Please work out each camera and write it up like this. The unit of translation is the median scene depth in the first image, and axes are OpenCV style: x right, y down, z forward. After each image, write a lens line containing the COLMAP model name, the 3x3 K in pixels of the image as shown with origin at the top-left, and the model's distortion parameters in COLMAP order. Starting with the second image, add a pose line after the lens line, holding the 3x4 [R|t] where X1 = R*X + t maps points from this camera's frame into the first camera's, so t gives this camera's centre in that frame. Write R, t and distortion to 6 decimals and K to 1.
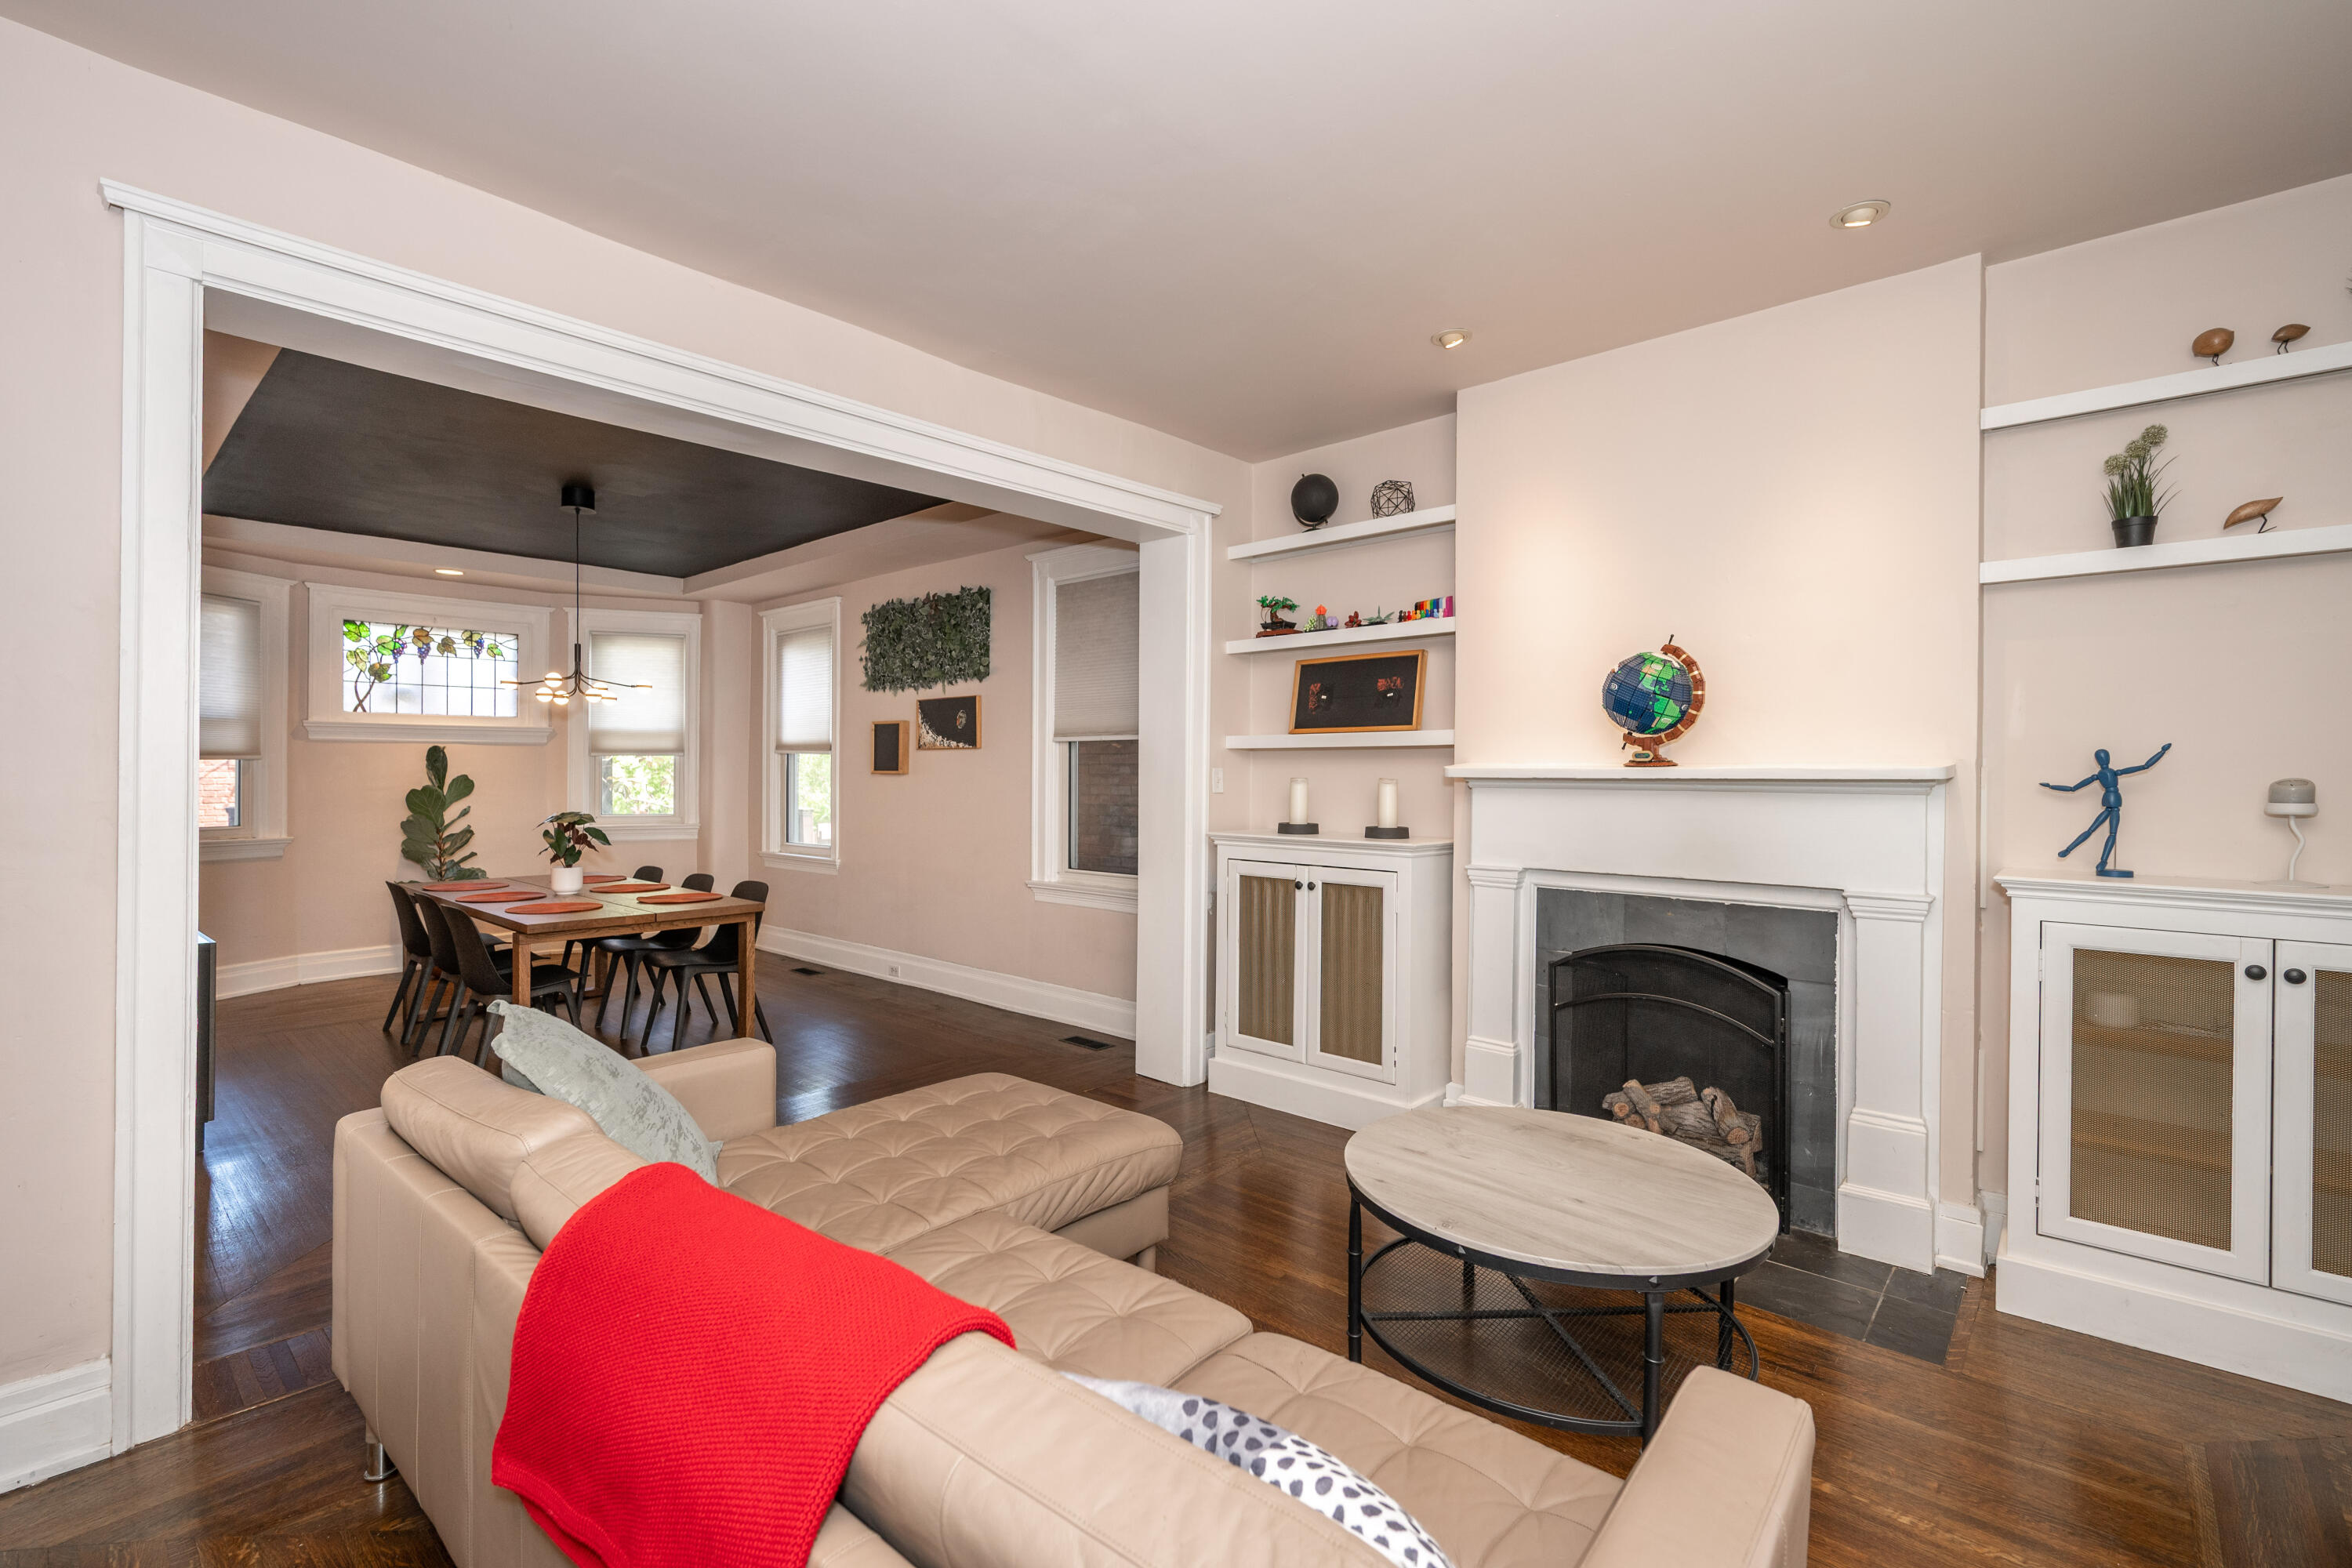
lens RADIAL K [[1048.0, 0, 1176.1], [0, 1048.0, 783.2], [0, 0, 1]] dist [-0.001281, 0.000525]
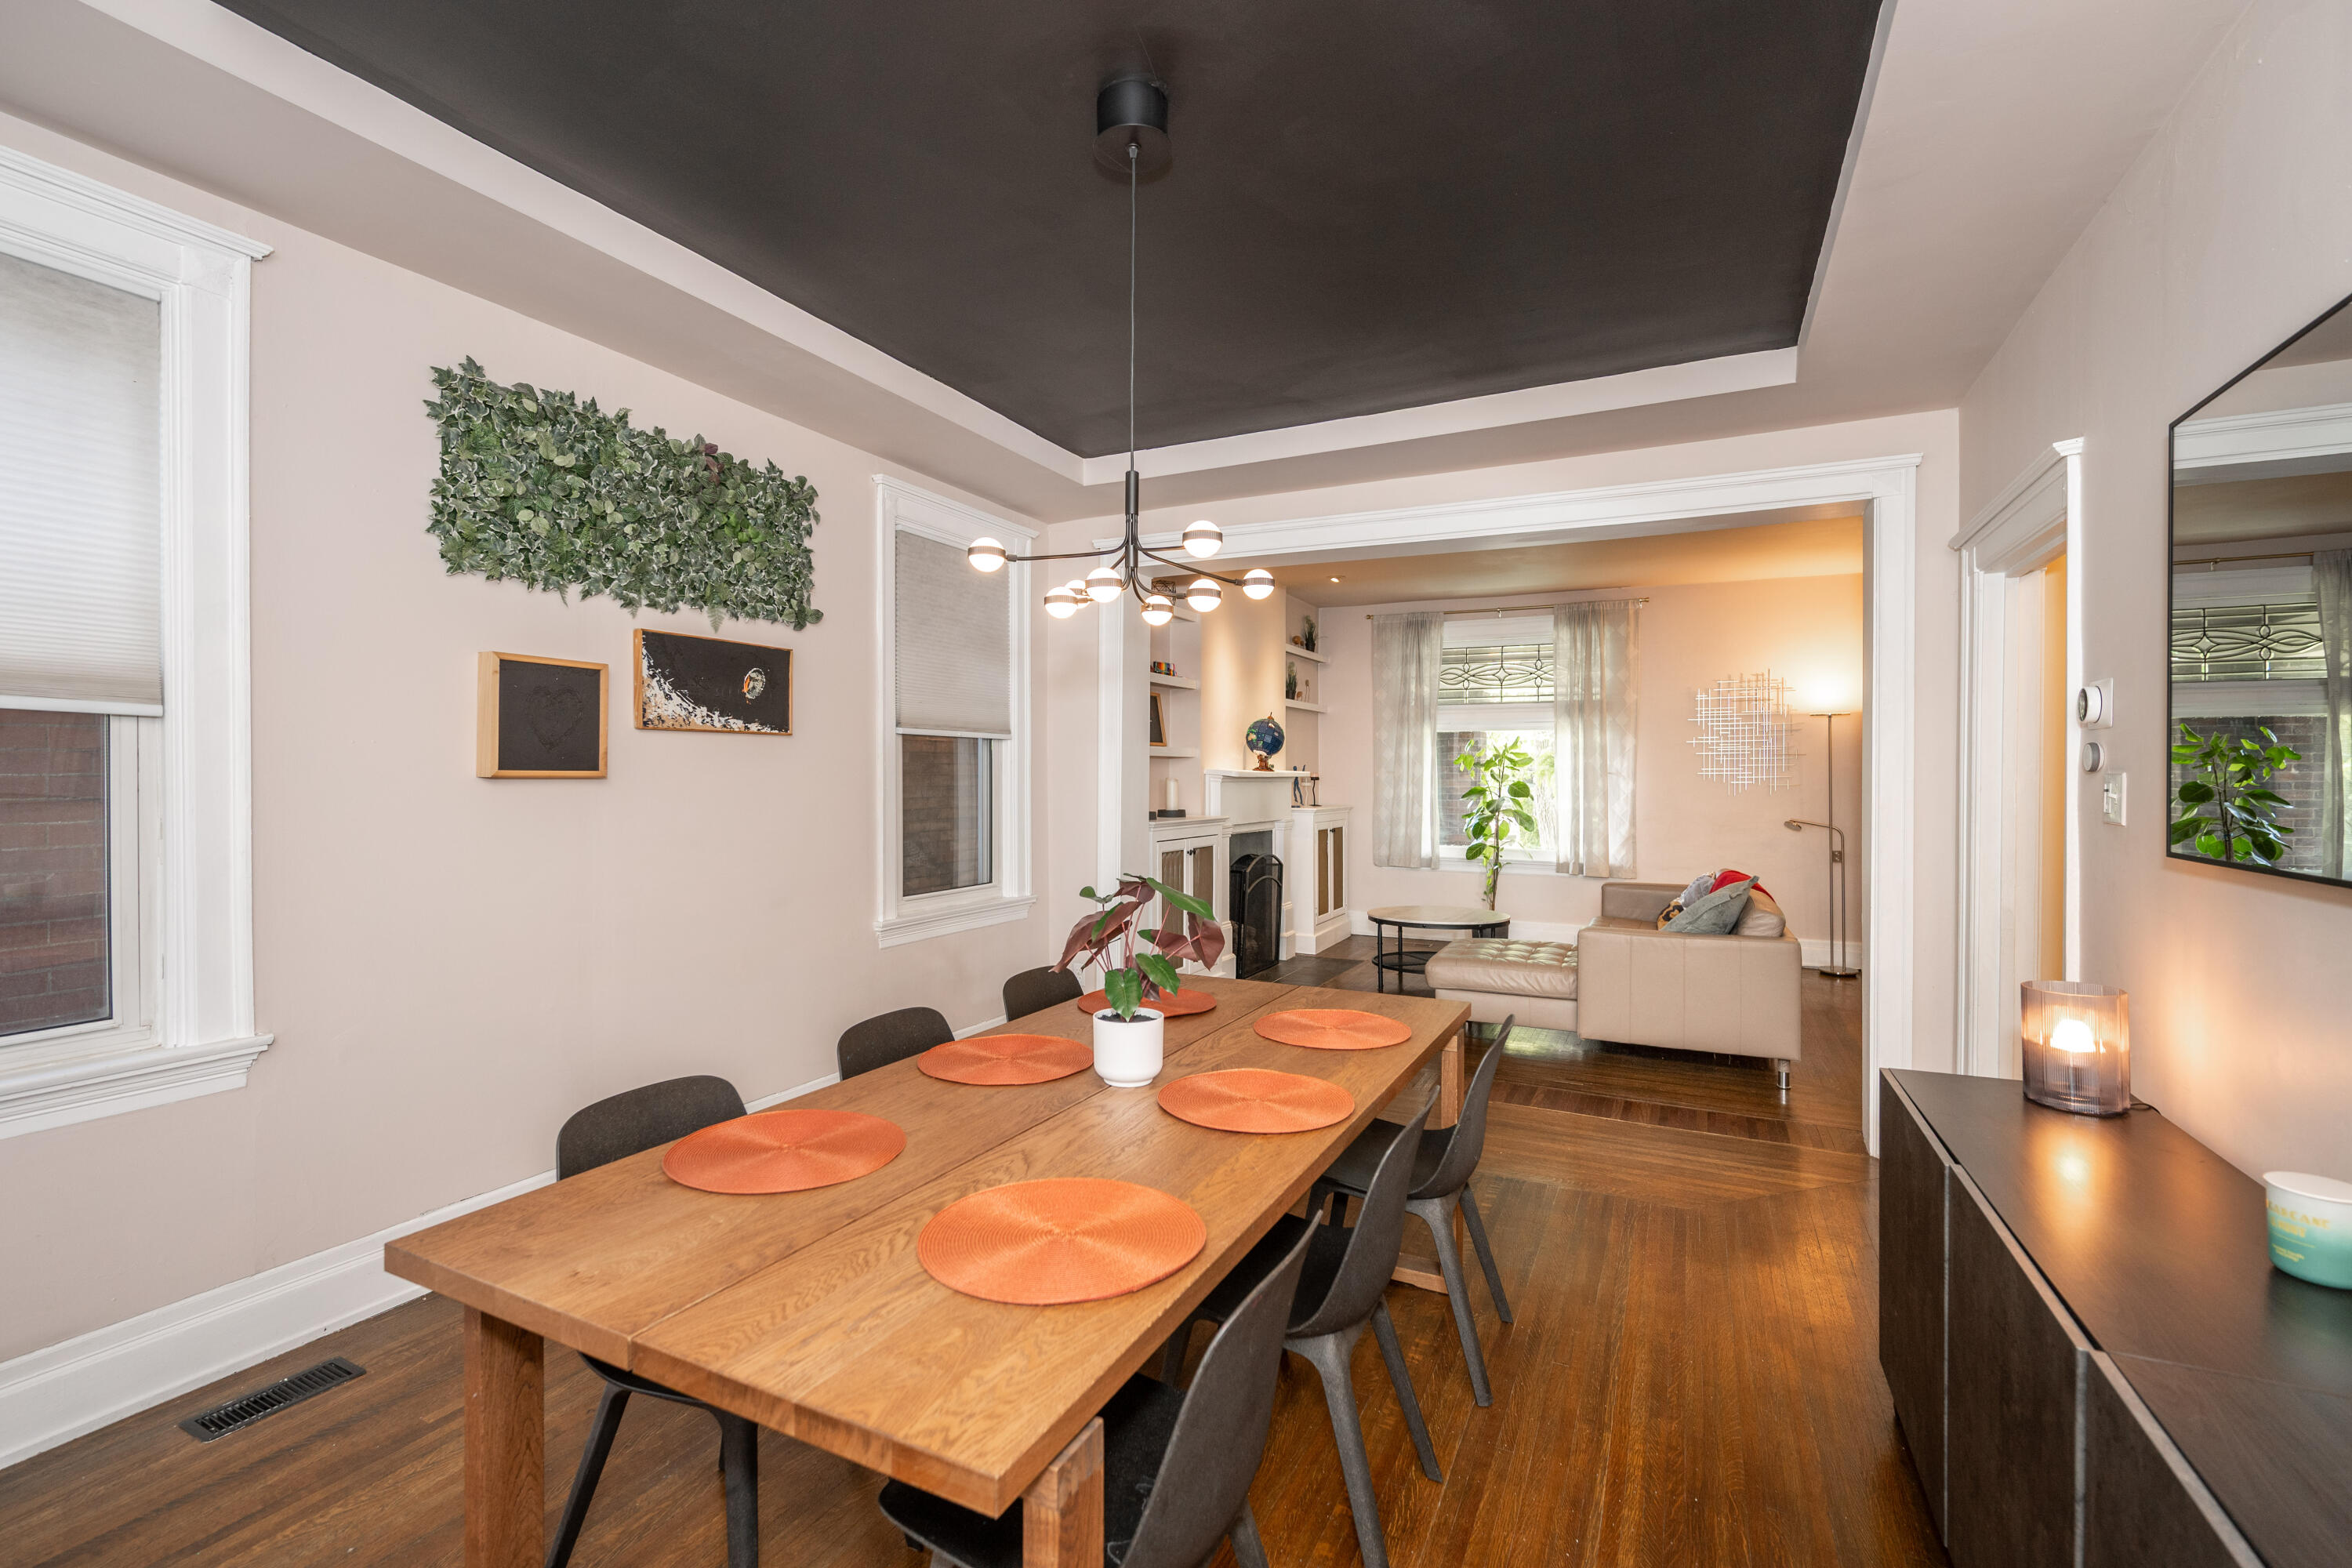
lens RADIAL K [[1048.0, 0, 1173.4], [0, 1048.0, 775.4], [0, 0, 1]] dist [-0.001281, 0.000525]
pose [[-0.281350, -0.011691, 0.959534, -0.837315], [-0.001630, 0.999930, 0.011706, -0.016938], [-0.959604, 0.001729, -0.281349, 0.943917]]
